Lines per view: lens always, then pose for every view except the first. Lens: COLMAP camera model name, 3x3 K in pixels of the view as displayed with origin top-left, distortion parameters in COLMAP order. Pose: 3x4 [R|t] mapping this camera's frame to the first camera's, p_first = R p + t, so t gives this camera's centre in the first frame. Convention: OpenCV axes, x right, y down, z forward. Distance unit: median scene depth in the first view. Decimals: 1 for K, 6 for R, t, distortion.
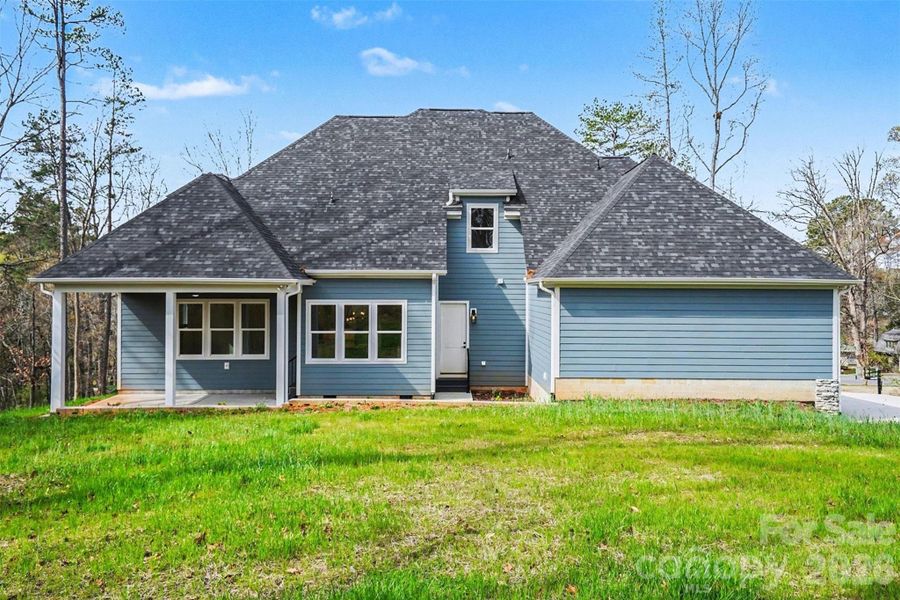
lens RADIAL K [[667.8, 0, 450.6], [0, 667.8, 297.5], [0, 0, 1]] dist [-0.001903, 0.000176]
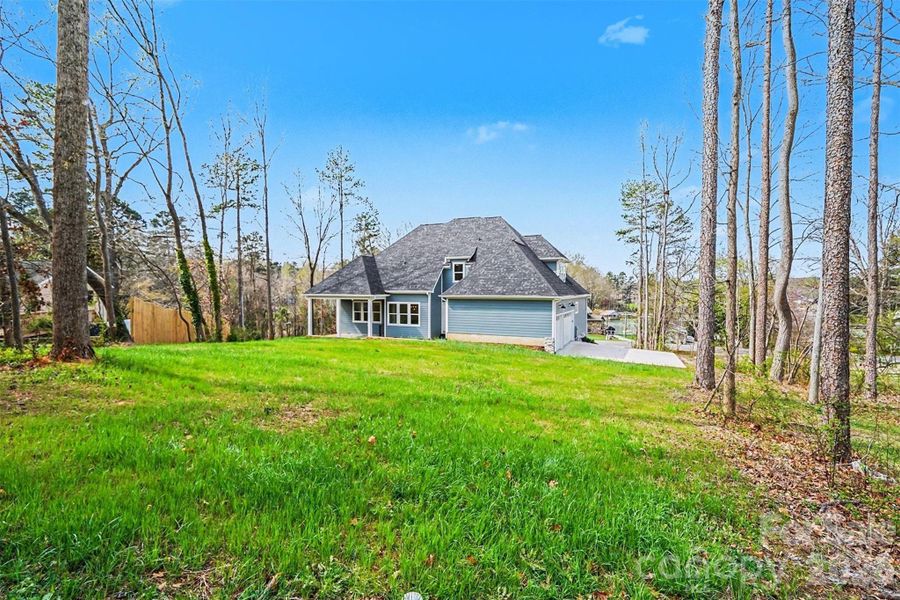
lens RADIAL K [[422.1, 0, 448.6], [0, 422.1, 304.0], [0, 0, 1]] dist [-0.002136, -0.000269]
pose [[0.903750, 0.013313, -0.427853, 0.734577], [-0.003431, 0.999709, 0.023861, -0.028560], [0.428047, -0.020097, 0.903533, -0.433949]]
